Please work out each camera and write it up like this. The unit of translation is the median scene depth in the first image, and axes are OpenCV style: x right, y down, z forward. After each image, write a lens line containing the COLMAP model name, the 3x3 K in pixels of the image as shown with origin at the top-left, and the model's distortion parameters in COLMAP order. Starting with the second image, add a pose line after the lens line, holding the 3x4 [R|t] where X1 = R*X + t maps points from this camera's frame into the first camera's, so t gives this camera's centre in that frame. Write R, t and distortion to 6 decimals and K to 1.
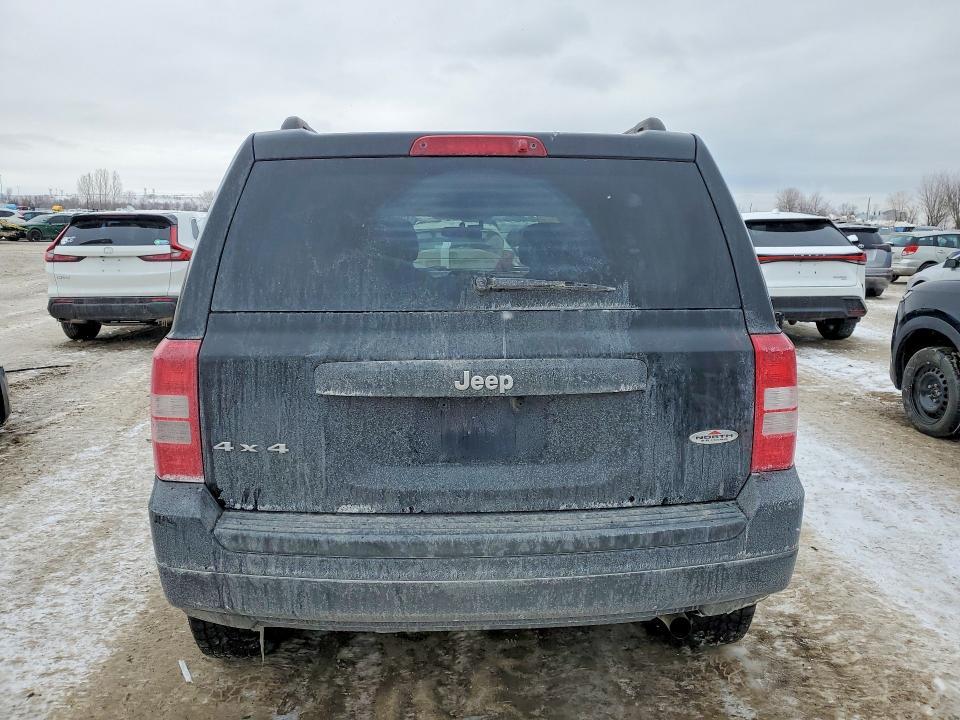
lens RADIAL K [[738.8, 0, 486.5], [0, 738.8, 360.0], [0, 0, 1]] dist [0.027099, -0.000352]
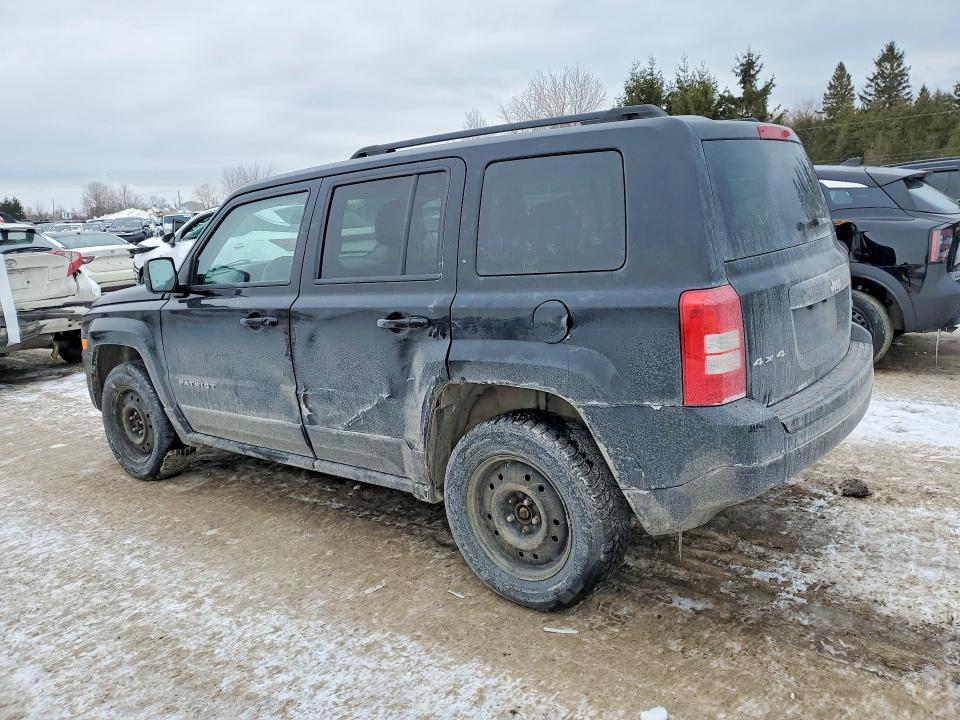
lens RADIAL K [[738.8, 0, 486.5], [0, 738.8, 360.0], [0, 0, 1]] dist [0.027099, -0.000352]
pose [[0.648441, -0.196612, 0.735437, -1.162870], [0.190342, 0.977261, 0.093435, -0.070873], [-0.737085, 0.079397, 0.671120, 0.347793]]
